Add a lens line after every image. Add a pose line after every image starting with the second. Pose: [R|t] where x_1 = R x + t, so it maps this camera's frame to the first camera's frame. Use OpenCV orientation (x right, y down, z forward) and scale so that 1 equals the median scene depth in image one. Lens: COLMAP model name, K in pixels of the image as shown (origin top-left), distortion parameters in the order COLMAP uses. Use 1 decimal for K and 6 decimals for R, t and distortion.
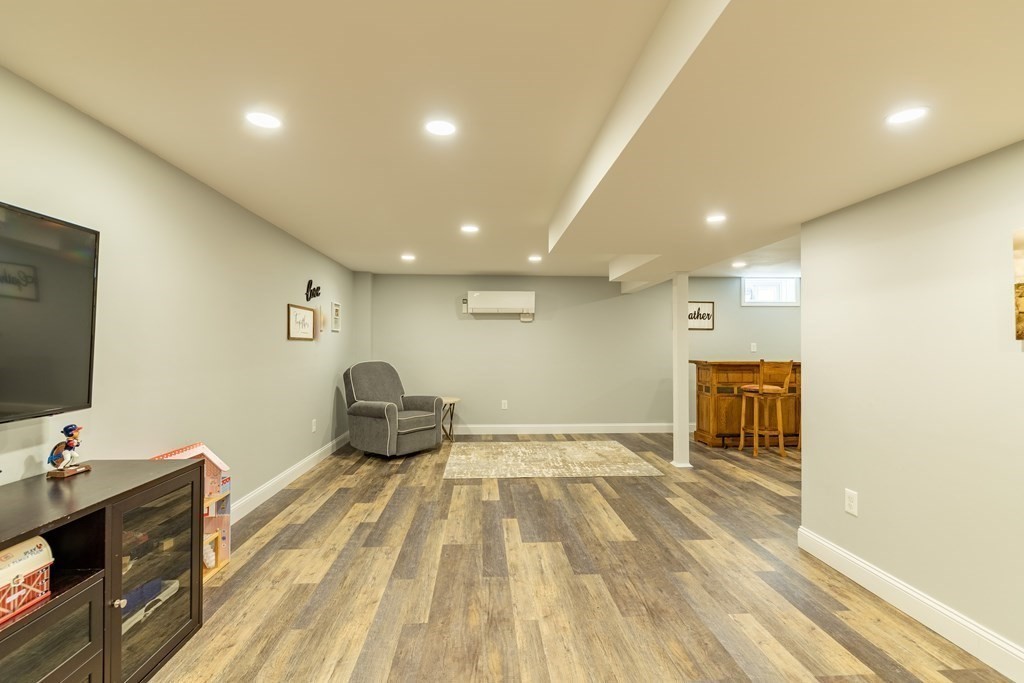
lens RADIAL K [[443.3, 0, 518.1], [0, 443.3, 344.5], [0, 0, 1]] dist [-0.002719, -0.000130]
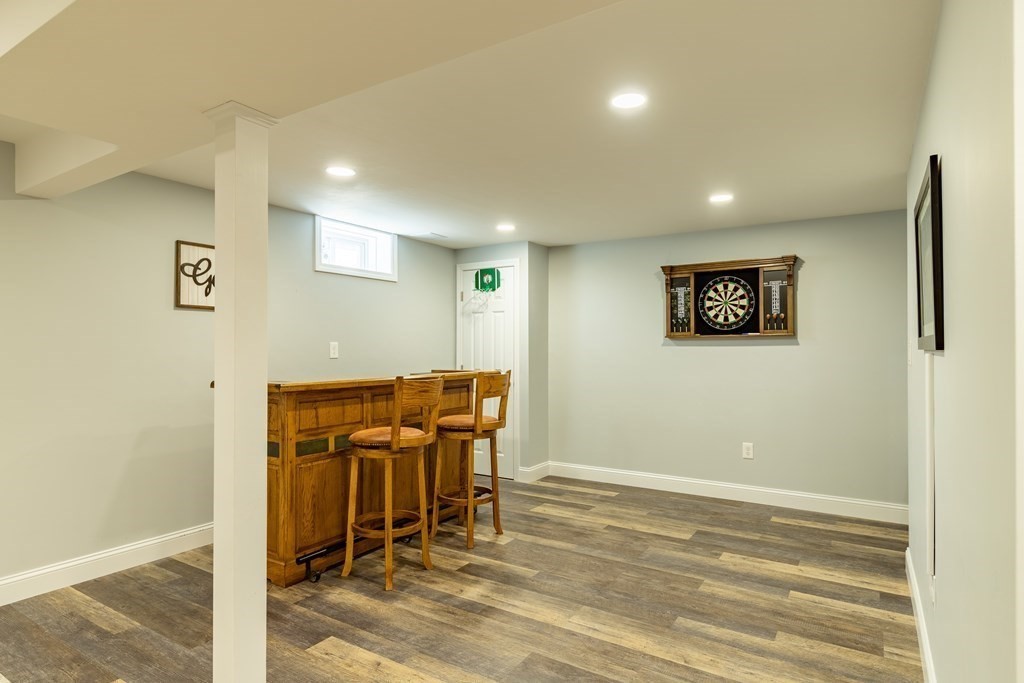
lens RADIAL K [[550.5, 0, 503.5], [0, 550.5, 342.5], [0, 0, 1]] dist [0.006095, -0.002321]
pose [[0.605664, 0.005534, 0.795701, 0.148789], [-0.001049, 0.999980, -0.006156, 0.002142], [-0.795720, 0.002894, 0.605658, 0.529751]]
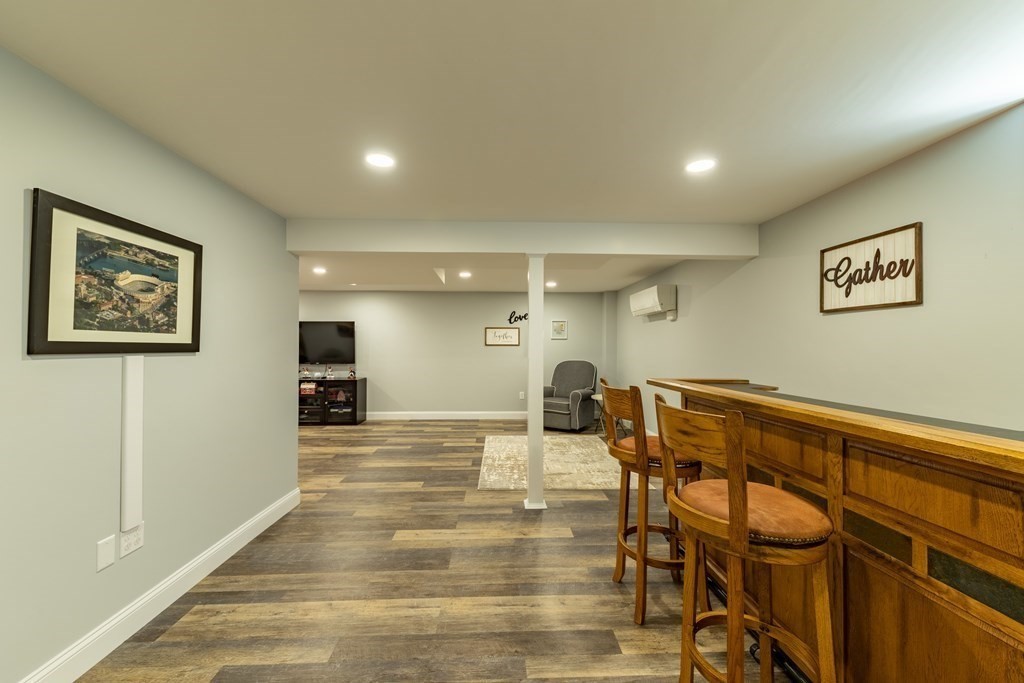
lens RADIAL K [[415.5, 0, 520.6], [0, 415.5, 343.6], [0, 0, 1]] dist [0.001875, -0.001333]
pose [[-0.023916, -0.012911, -0.999631, 0.941522], [0.000620, 0.999916, -0.012929, 0.001912], [0.999714, -0.000929, -0.023906, 0.855599]]
